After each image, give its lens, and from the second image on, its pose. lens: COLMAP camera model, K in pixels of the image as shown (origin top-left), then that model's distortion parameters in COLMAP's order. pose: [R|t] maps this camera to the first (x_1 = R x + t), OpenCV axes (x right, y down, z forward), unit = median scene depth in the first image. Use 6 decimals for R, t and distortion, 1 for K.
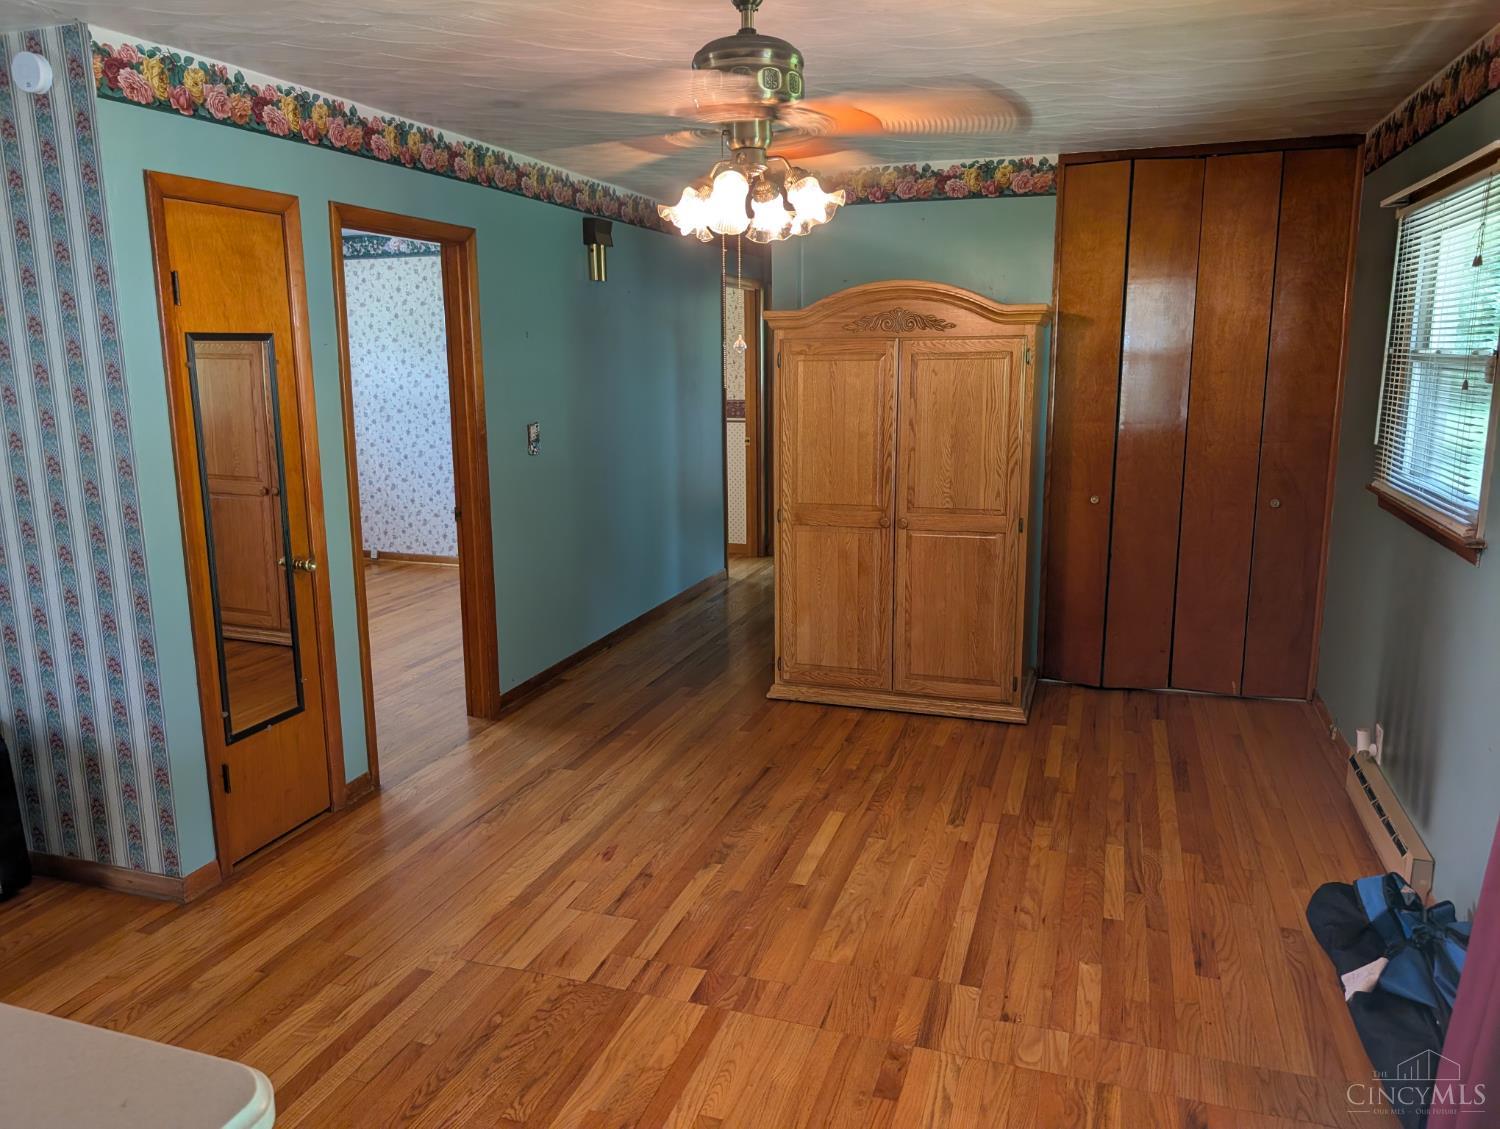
lens RADIAL K [[1076.4, 0, 747.2], [0, 1076.4, 563.1], [0, 0, 1]] dist [0.014823, -0.016149]
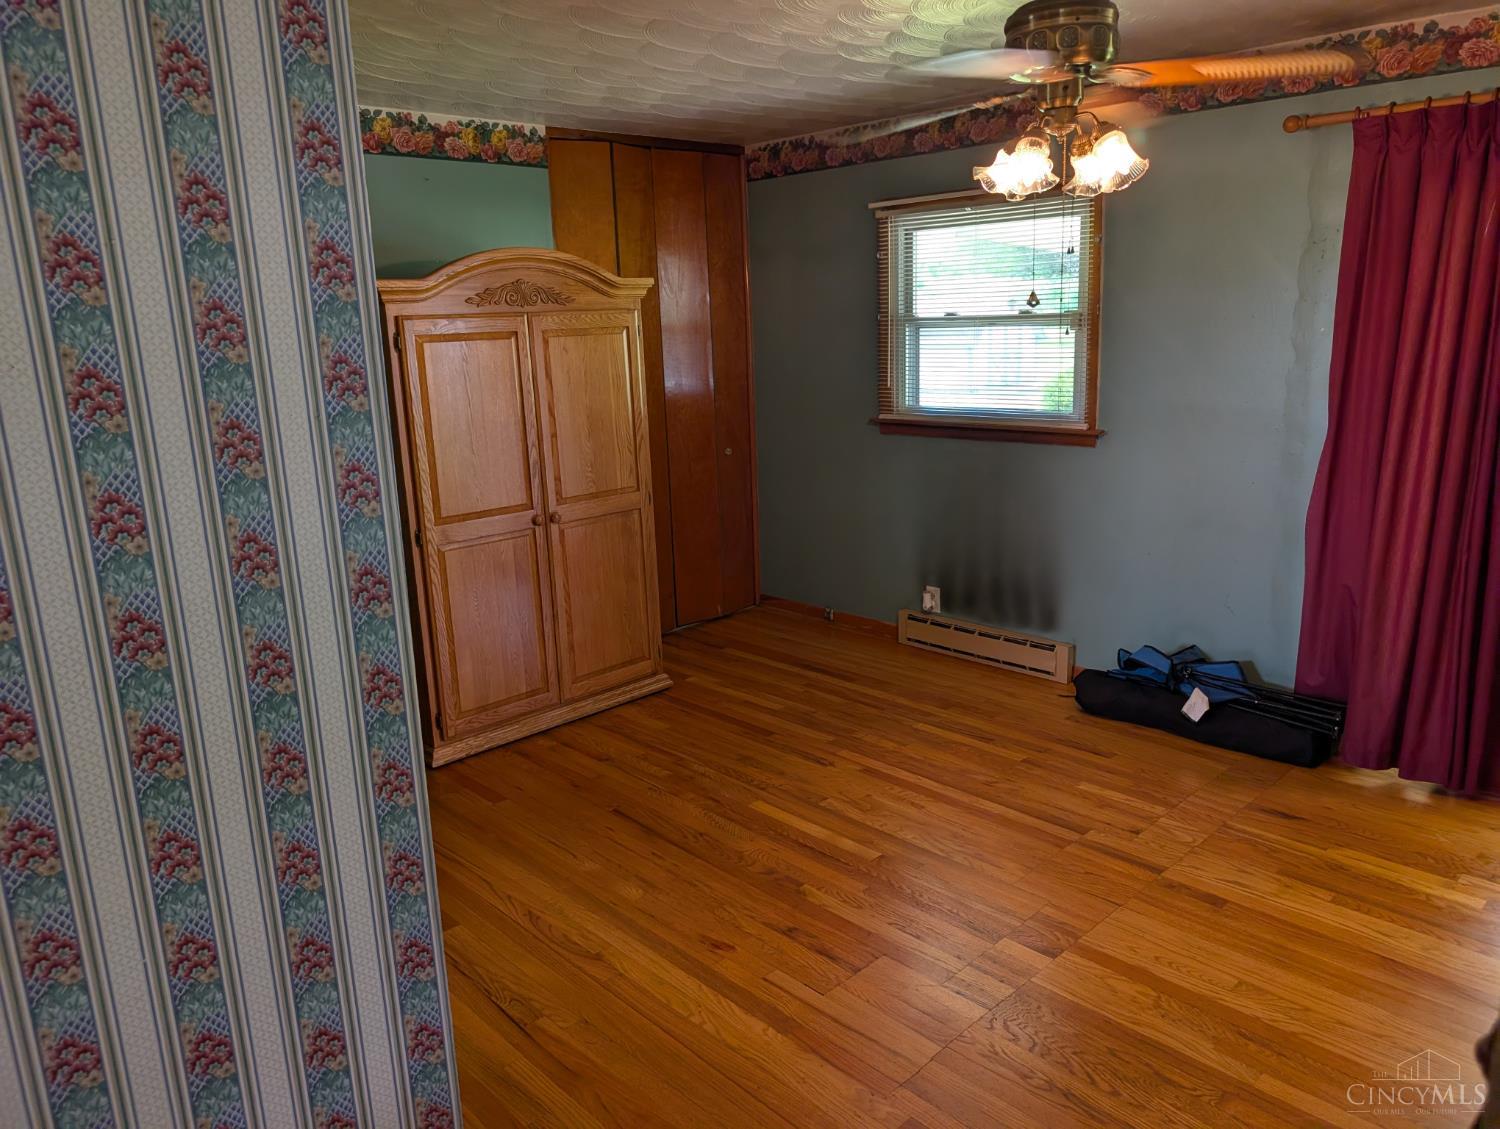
lens RADIAL K [[1076.4, 0, 743.1], [0, 1076.4, 571.2], [0, 0, 1]] dist [0.014823, -0.016149]
pose [[0.469097, -0.216094, 0.856301, -0.626137], [0.204654, 0.969808, 0.132625, -0.089350], [-0.859107, 0.113032, 0.499159, 0.451498]]
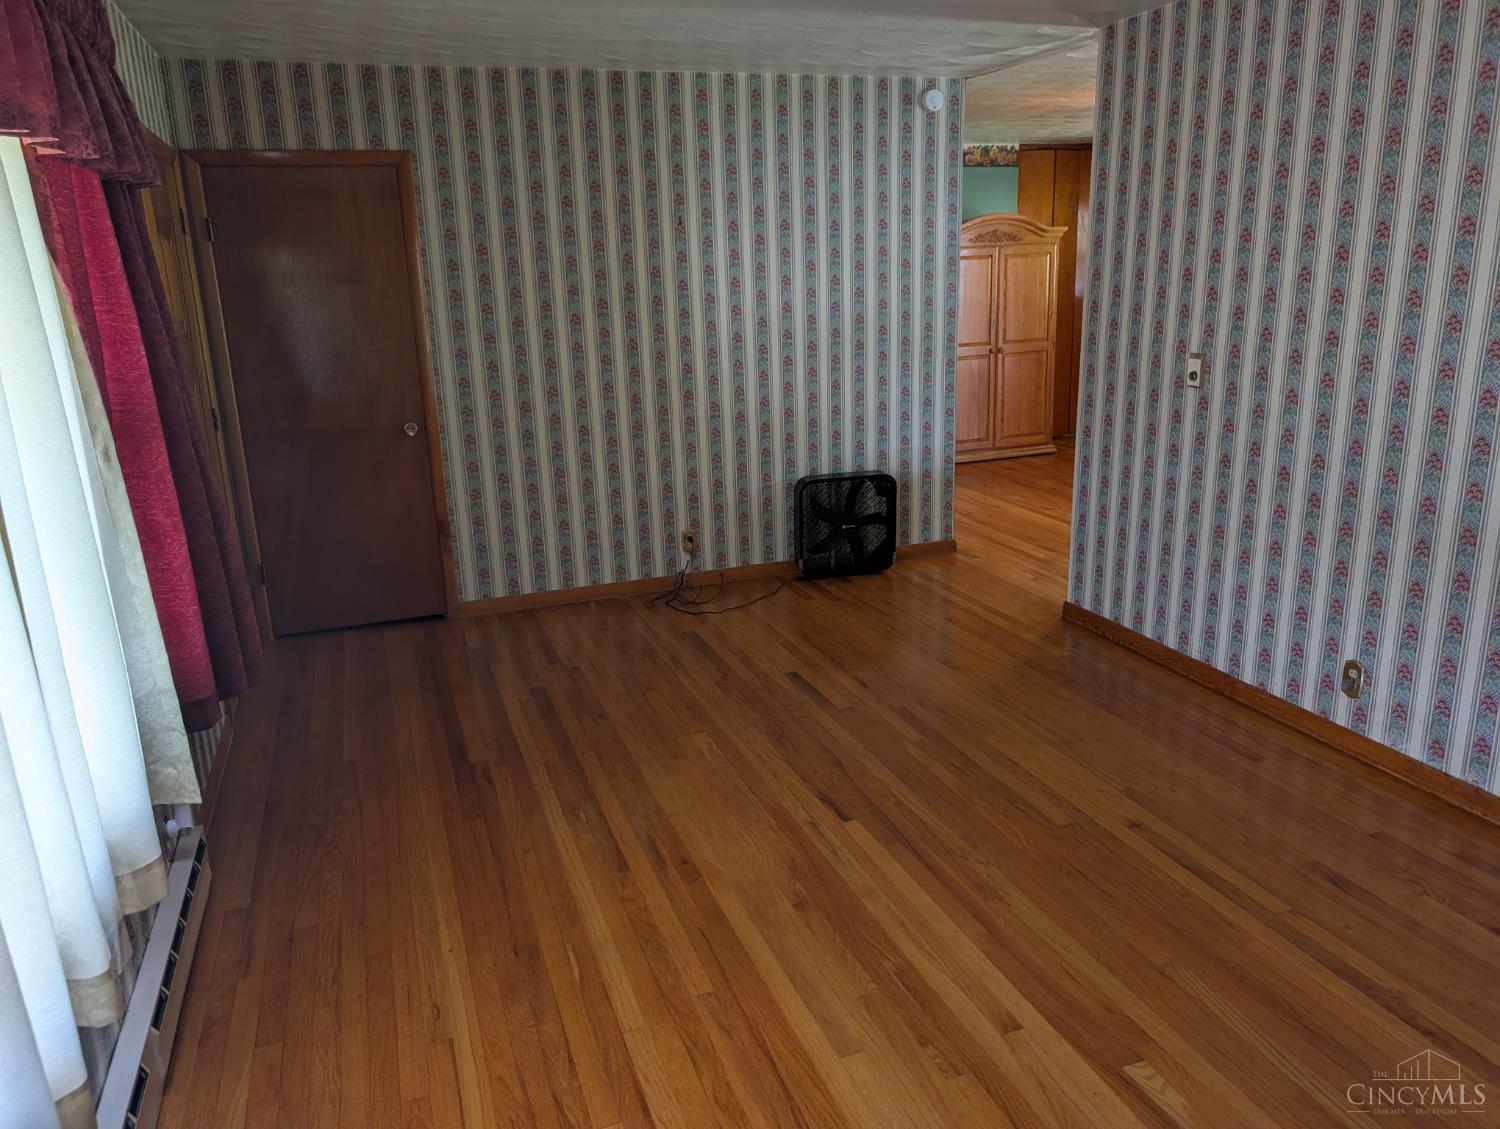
lens RADIAL K [[1076.4, 0, 736.6], [0, 1076.4, 568.4], [0, 0, 1]] dist [0.014823, -0.016149]
pose [[0.790168, -0.187375, 0.583546, -1.456956], [0.151579, 0.982288, 0.110159, 0.060490], [-0.593851, 0.001409, 0.804574, -0.210343]]
